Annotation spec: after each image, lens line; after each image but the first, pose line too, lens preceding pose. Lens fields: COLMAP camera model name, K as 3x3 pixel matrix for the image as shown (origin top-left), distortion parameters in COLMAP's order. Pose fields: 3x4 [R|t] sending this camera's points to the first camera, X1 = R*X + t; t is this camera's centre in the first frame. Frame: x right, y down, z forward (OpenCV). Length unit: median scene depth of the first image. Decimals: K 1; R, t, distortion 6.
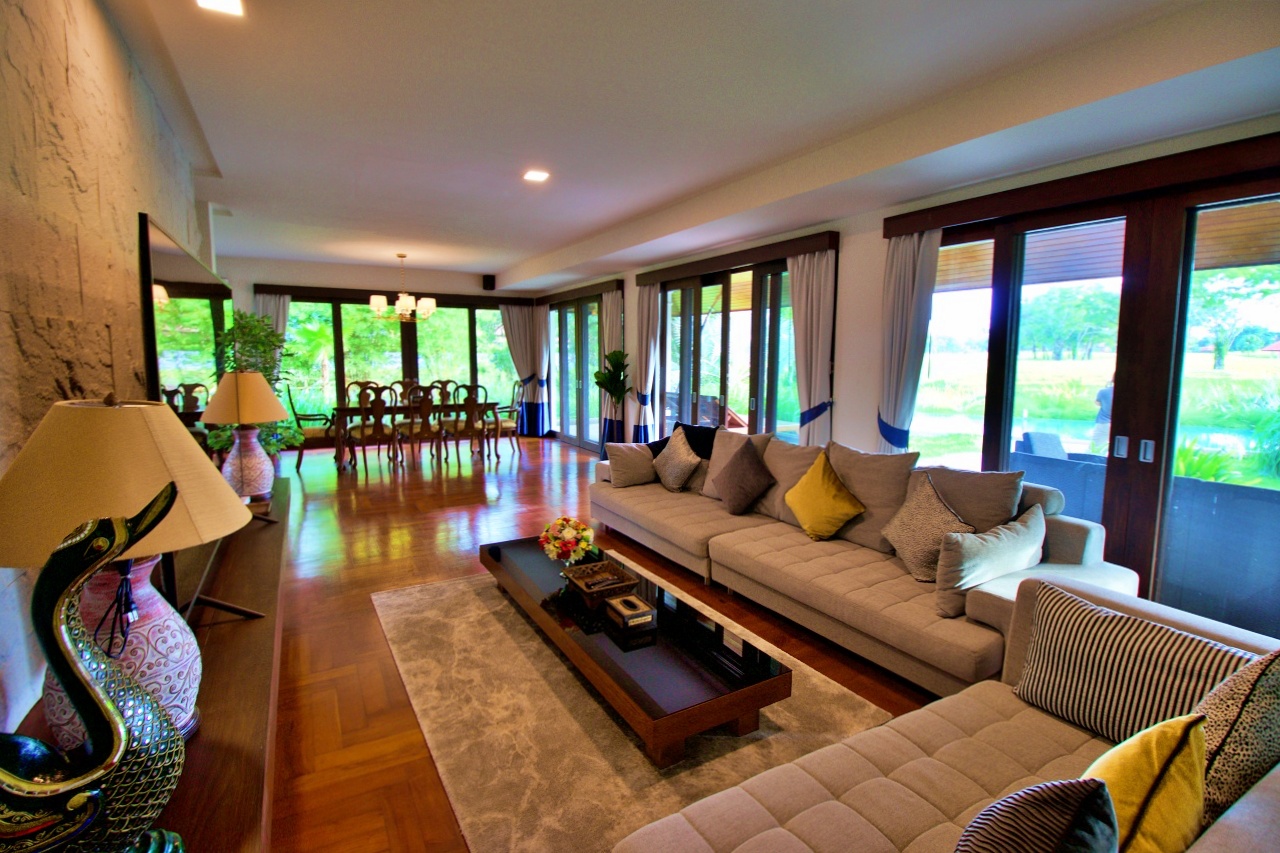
lens RADIAL K [[592.9, 0, 641.1], [0, 592.9, 419.0], [0, 0, 1]] dist [0.000730, -0.015268]
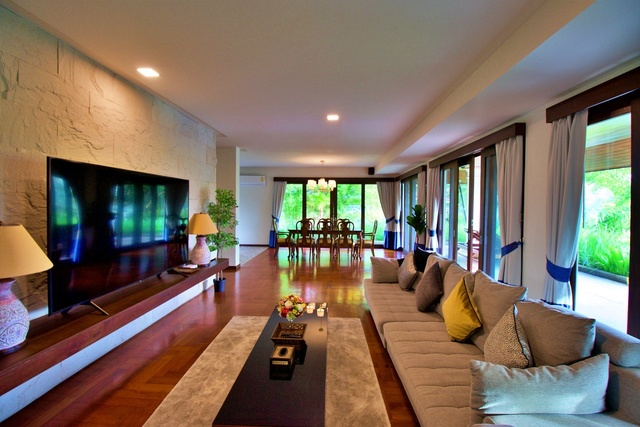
lens RADIAL K [[296.1, 0, 323.6], [0, 296.1, 207.5], [0, 0, 1]] dist [-0.015692, -0.001557]
pose [[0.848186, 0.006851, -0.529655, 0.190591], [-0.061751, 0.994377, -0.086025, -0.013541], [0.526087, 0.105672, 0.843840, 0.104795]]
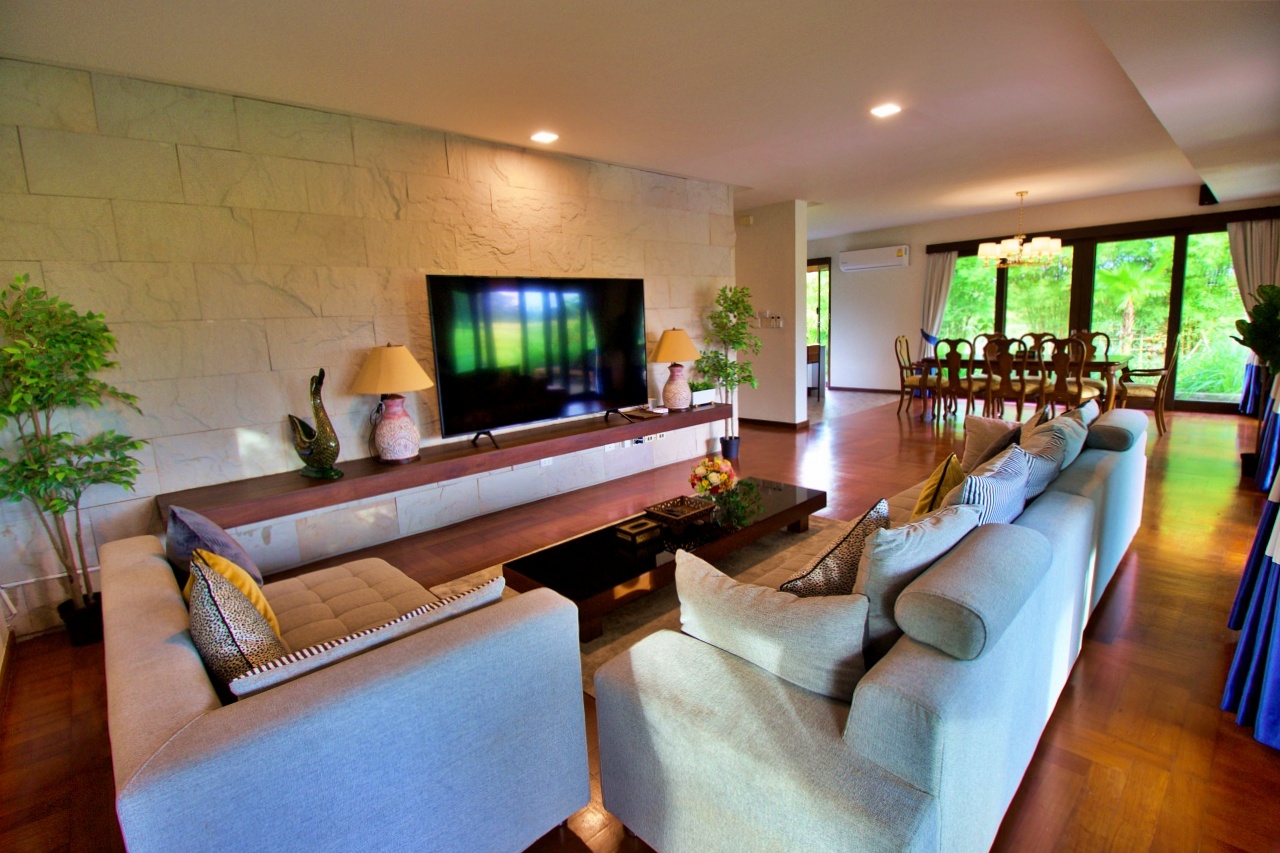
lens RADIAL K [[602.0, 0, 663.8], [0, 602.0, 412.6], [0, 0, 1]] dist [-0.001928, -0.000448]
pose [[0.253576, 0.131828, -0.958290, 0.408611], [-0.060983, 0.990878, 0.120174, -0.023854], [0.965391, 0.027966, 0.259302, 0.259217]]
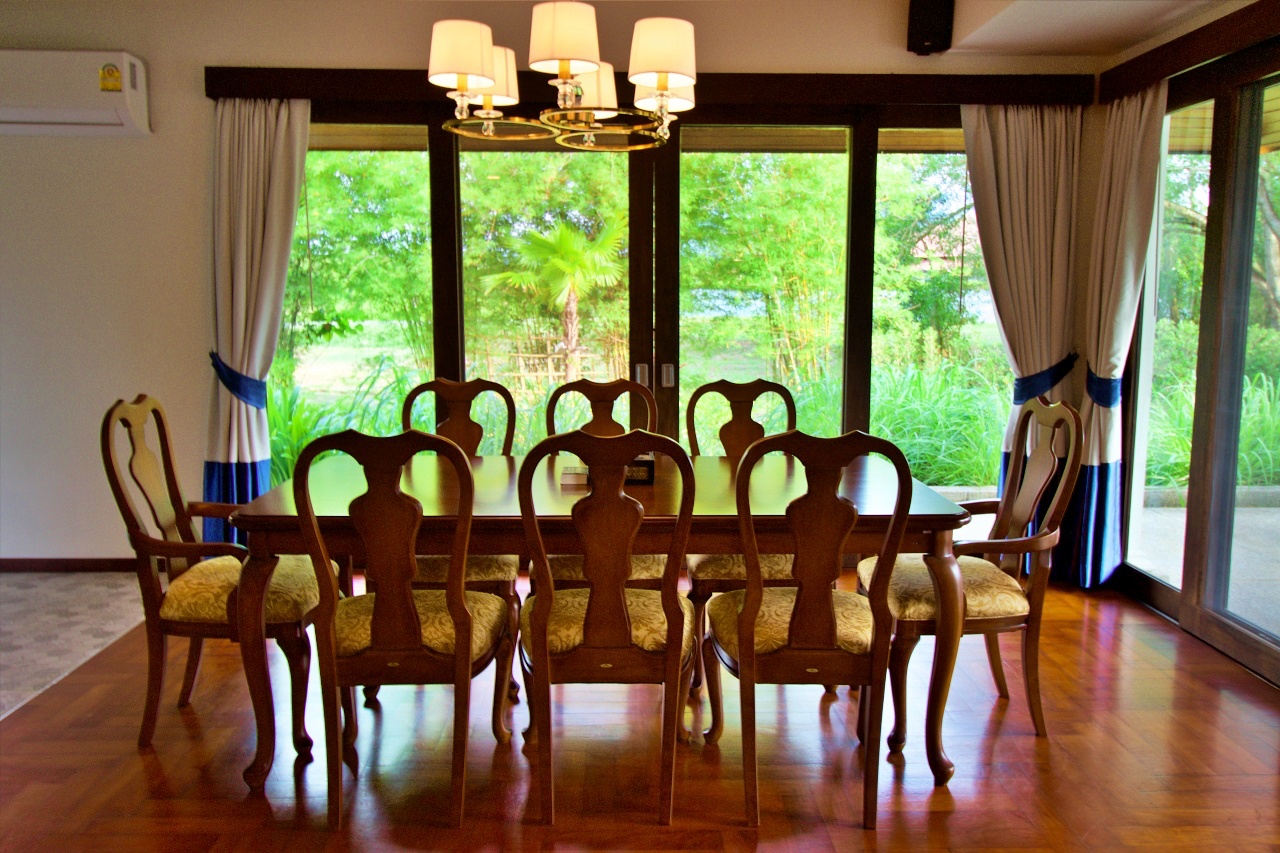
lens RADIAL K [[994.9, 0, 640.0], [0, 994.9, 426.5], [0, 0, 1]] dist [0.003025, 0.001894]
pose [[0.878122, 0.062146, -0.474384, -0.195800], [-0.050477, 0.998028, 0.037308, -0.072221], [0.475767, -0.008815, 0.879527, 0.714866]]
